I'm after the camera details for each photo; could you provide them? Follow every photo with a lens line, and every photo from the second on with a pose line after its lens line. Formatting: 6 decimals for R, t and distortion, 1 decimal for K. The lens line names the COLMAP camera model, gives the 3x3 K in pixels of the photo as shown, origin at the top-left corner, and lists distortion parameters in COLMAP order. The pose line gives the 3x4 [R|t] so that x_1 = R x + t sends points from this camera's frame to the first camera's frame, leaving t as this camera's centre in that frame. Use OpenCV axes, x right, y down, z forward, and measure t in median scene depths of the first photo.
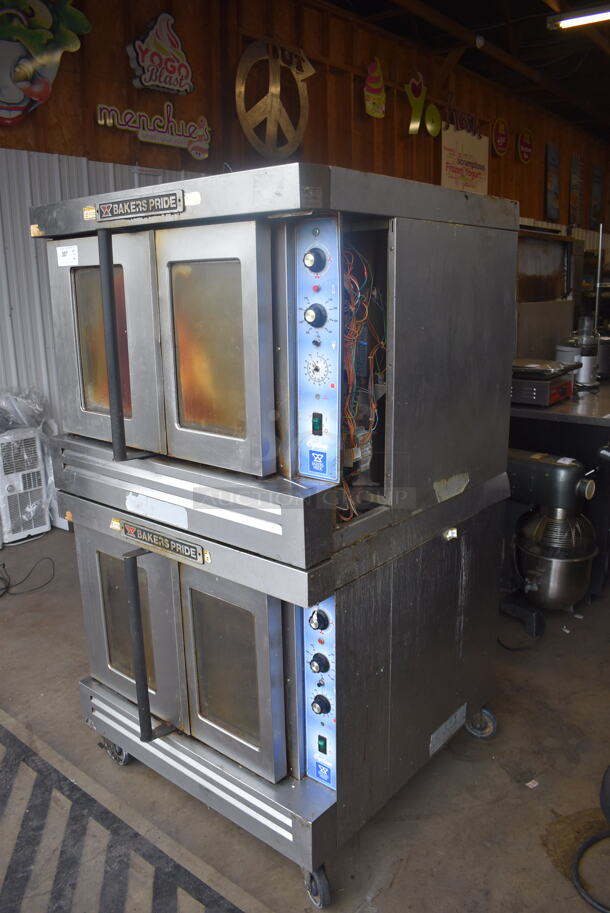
lens RADIAL K [[705.8, 0, 305.0], [0, 705.8, 456.5], [0, 0, 1]] dist [-0.085001, -0.000358]
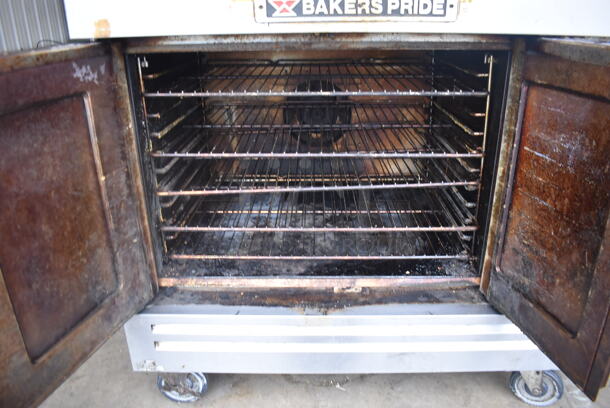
lens RADIAL K [[471.5, 0, 305.0], [0, 471.5, 204.0], [0, 0, 1]] dist [-0.085001, -0.000358]
pose [[0.777863, -0.230987, 0.584443, -0.574722], [0.152235, 0.971561, 0.181369, 0.227431], [-0.609716, -0.052107, 0.790905, 0.741966]]
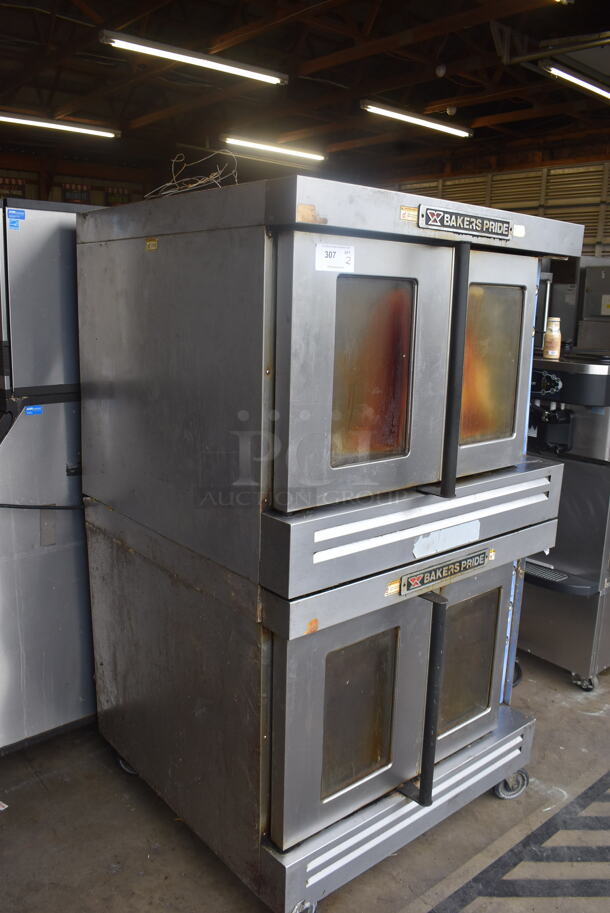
lens RADIAL K [[741.0, 0, 305.0], [0, 741.0, 456.5], [0, 0, 1]] dist [-0.084625, 0.006241]
pose [[0.174613, -0.189512, 0.966227, -1.276064], [0.210867, 0.965733, 0.151308, -0.240484], [-0.961793, 0.177325, 0.208592, 1.027091]]
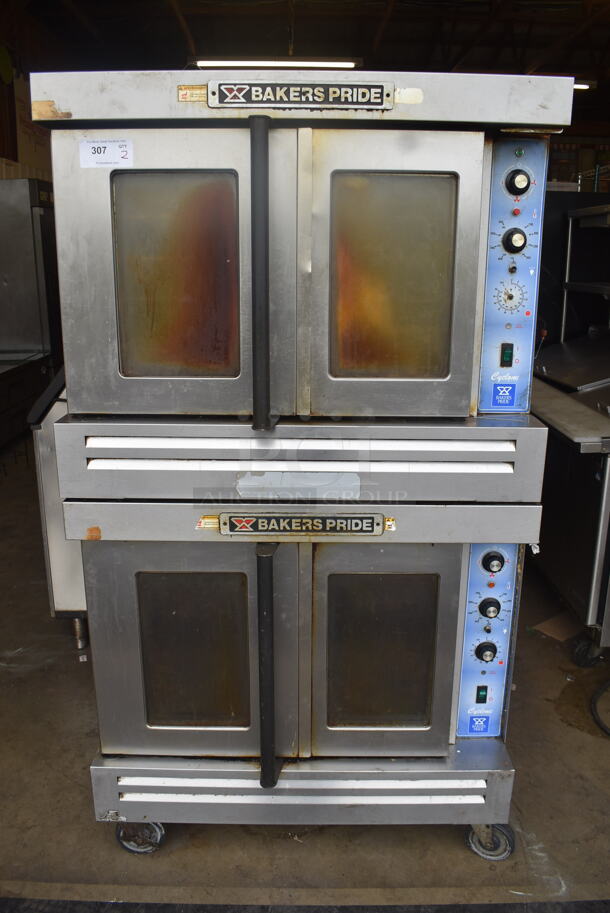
lens RADIAL K [[741.0, 0, 305.0], [0, 741.0, 456.5], [0, 0, 1]] dist [-0.084625, 0.006241]
pose [[0.768094, -0.147885, 0.623027, -0.776183], [0.138169, 0.988322, 0.064253, -0.010832], [-0.625253, 0.036731, 0.779557, 0.366044]]
